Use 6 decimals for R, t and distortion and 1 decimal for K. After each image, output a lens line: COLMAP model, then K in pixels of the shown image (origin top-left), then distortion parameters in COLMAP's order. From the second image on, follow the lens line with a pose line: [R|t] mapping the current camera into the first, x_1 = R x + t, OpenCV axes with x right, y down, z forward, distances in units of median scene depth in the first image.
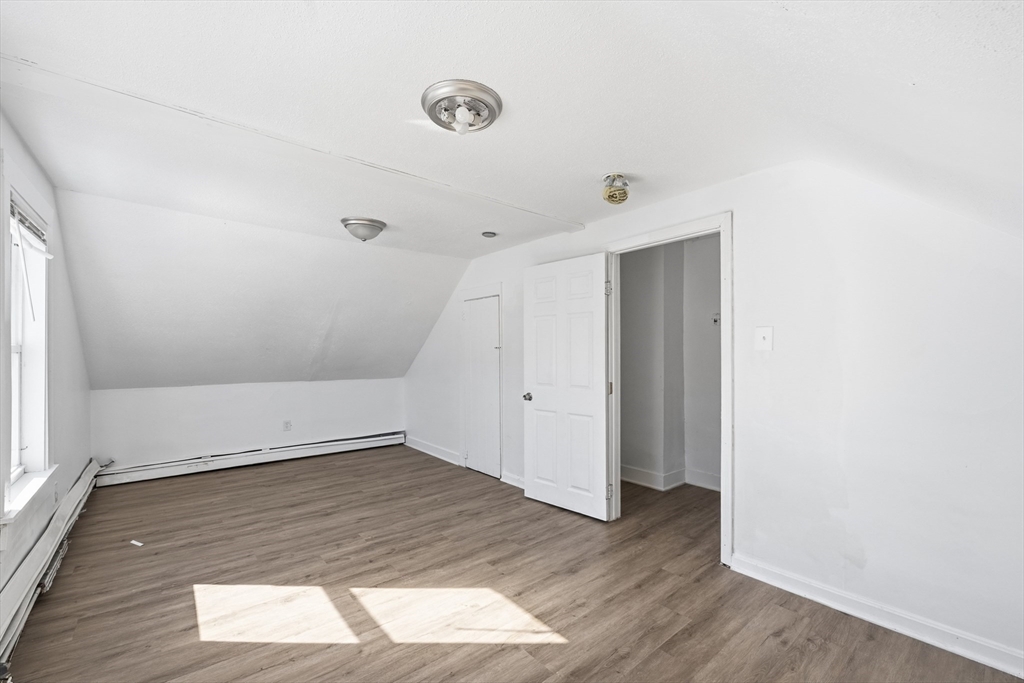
lens RADIAL K [[425.8, 0, 507.3], [0, 425.8, 346.4], [0, 0, 1]] dist [0.003631, -0.000153]
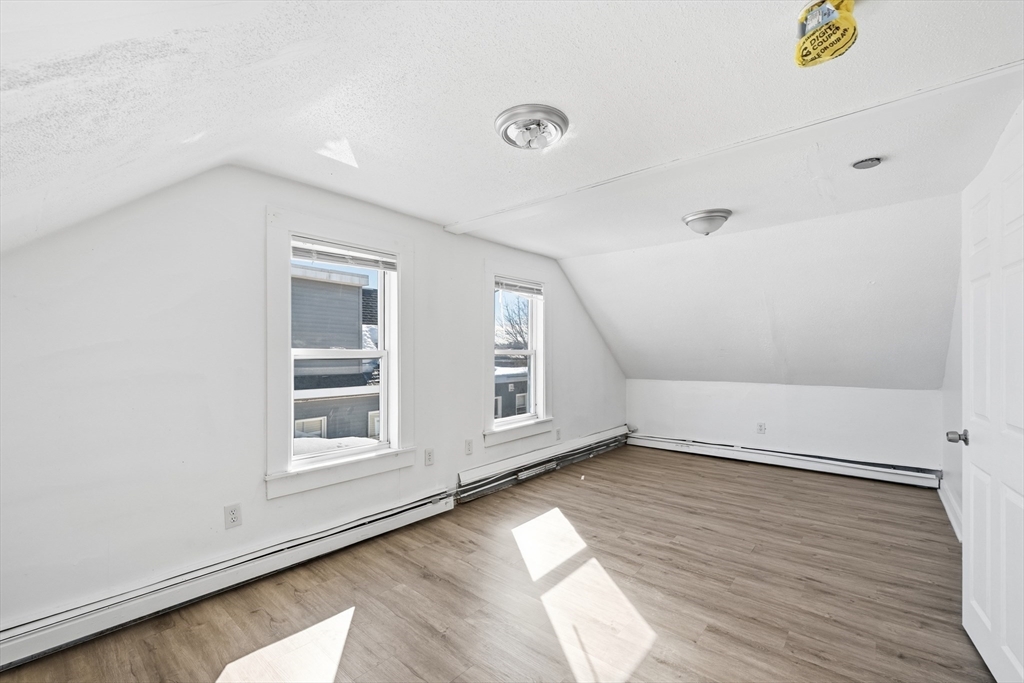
lens RADIAL K [[425.8, 0, 515.0], [0, 425.8, 355.0], [0, 0, 1]] dist [0.003631, -0.000153]
pose [[0.192793, 0.000472, -0.981239, 0.557283], [0.017902, 0.999832, 0.003999, 0.007250], [0.981076, -0.018337, 0.192752, 0.444930]]
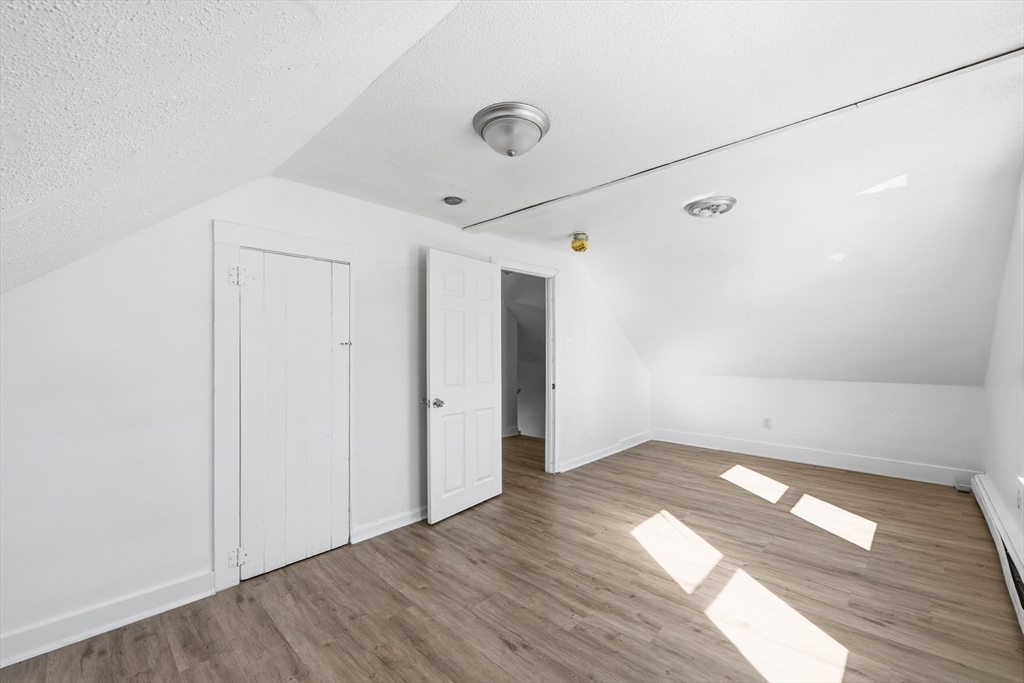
lens RADIAL K [[425.8, 0, 510.5], [0, 425.8, 344.6], [0, 0, 1]] dist [0.003631, -0.000153]
pose [[-0.128371, 0.011781, 0.991656, -0.990920], [-0.013688, 0.999813, -0.013650, 0.013901], [-0.991632, -0.015326, -0.128185, 1.181915]]
